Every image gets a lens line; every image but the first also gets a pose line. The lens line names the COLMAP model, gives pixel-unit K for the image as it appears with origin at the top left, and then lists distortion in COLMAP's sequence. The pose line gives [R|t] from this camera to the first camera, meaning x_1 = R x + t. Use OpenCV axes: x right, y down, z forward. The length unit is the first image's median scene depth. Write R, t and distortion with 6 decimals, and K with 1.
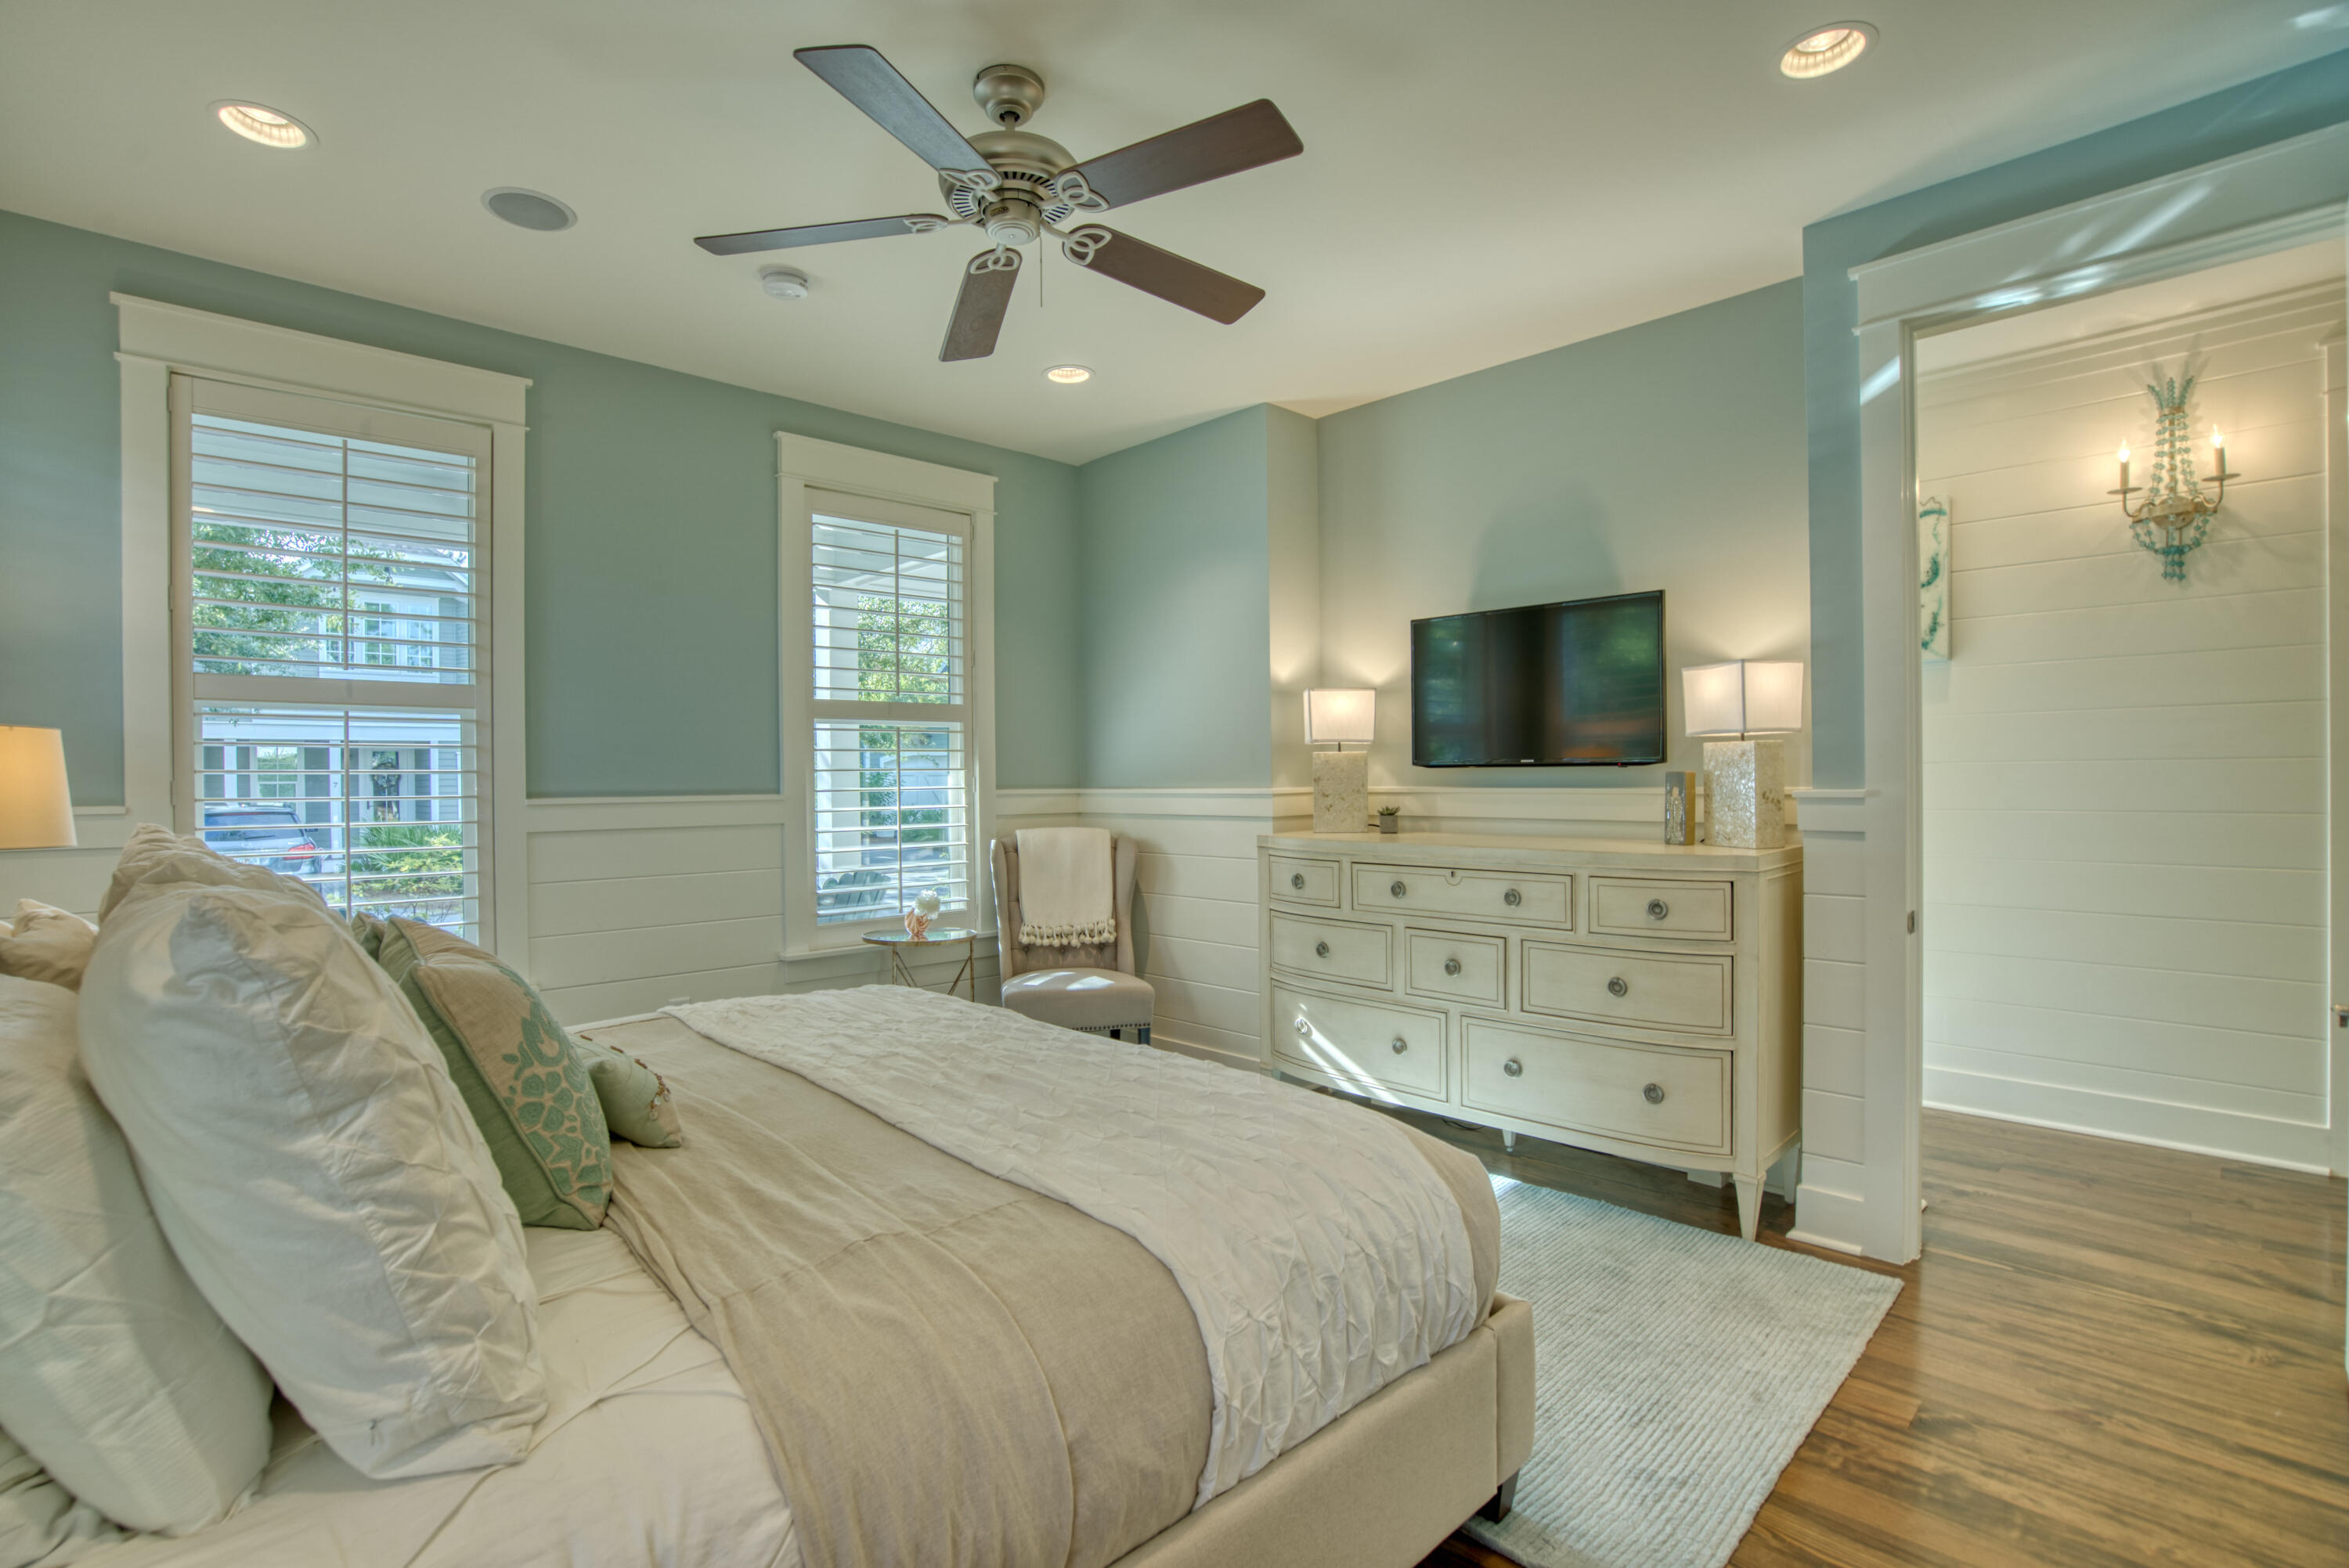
lens RADIAL K [[1084.1, 0, 1175.0], [0, 1084.1, 778.6], [0, 0, 1]] dist [-0.016376, 0.001113]
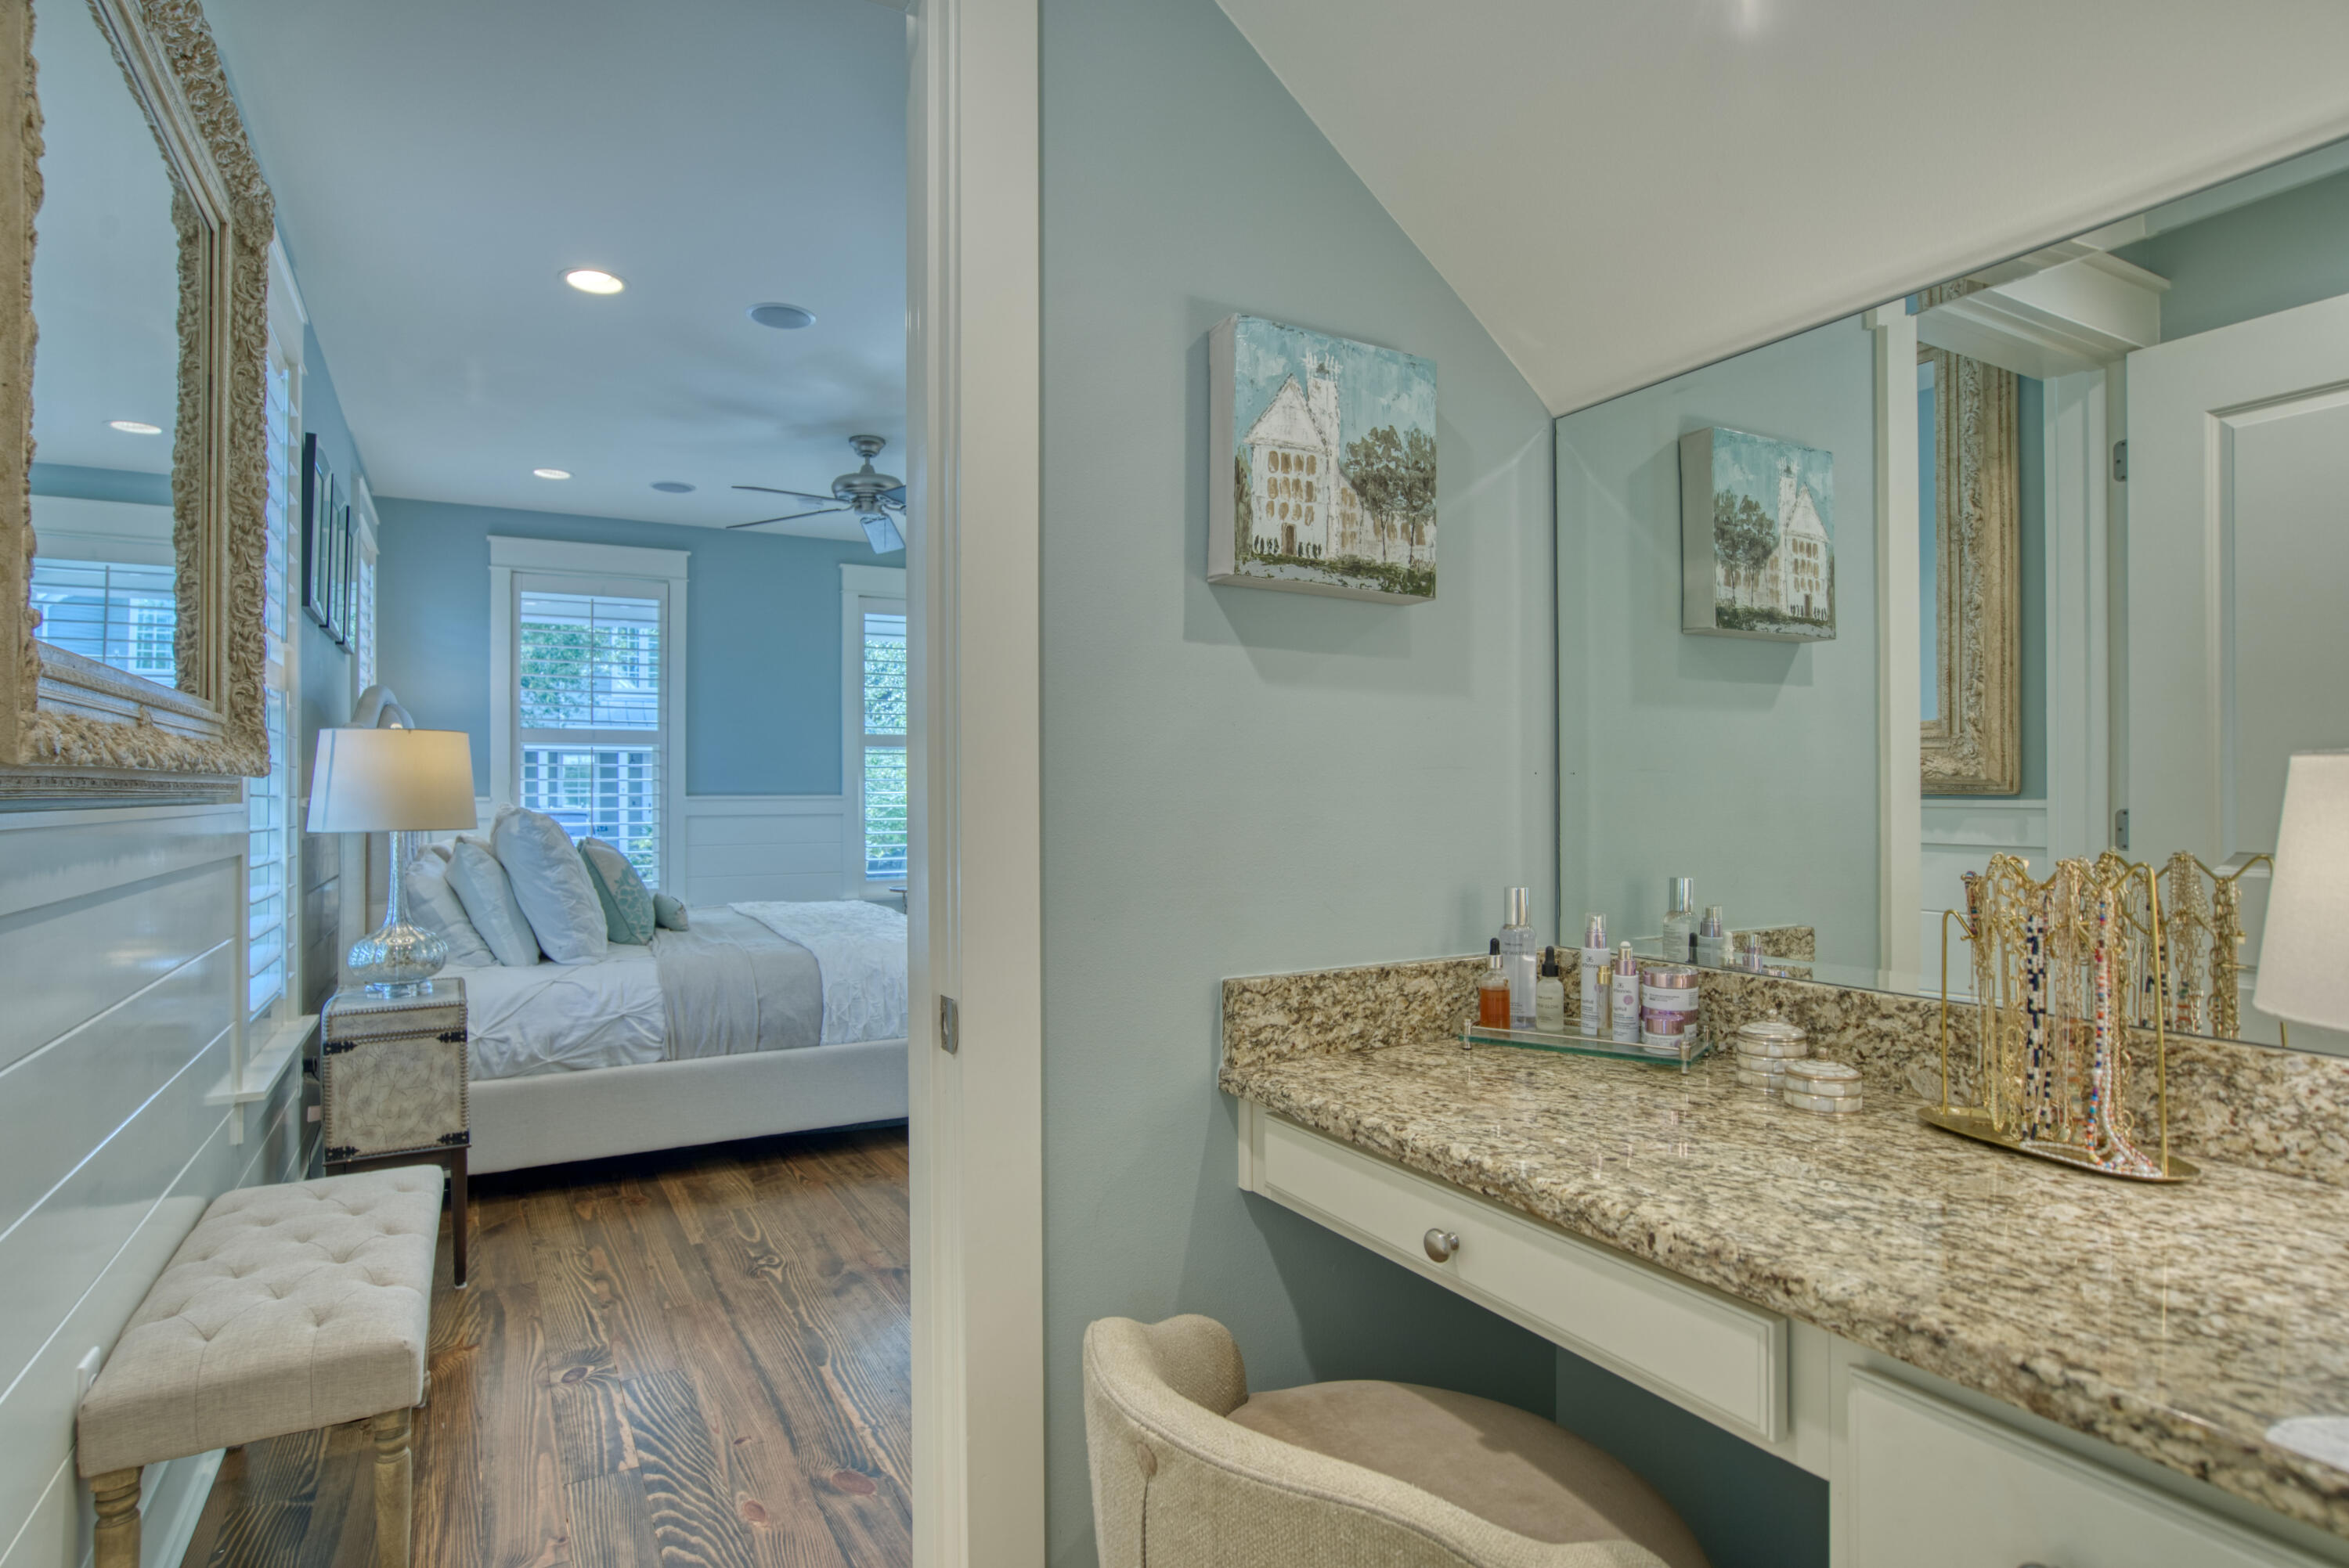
lens RADIAL K [[1217.6, 0, 1174.1], [0, 1217.6, 784.9], [0, 0, 1]] dist [-0.001543, -0.000211]
pose [[0.969836, 0.008202, -0.243620, 1.417503], [-0.009566, 0.999945, -0.004416, 0.003490], [0.243571, 0.006613, 0.969861, -1.568899]]
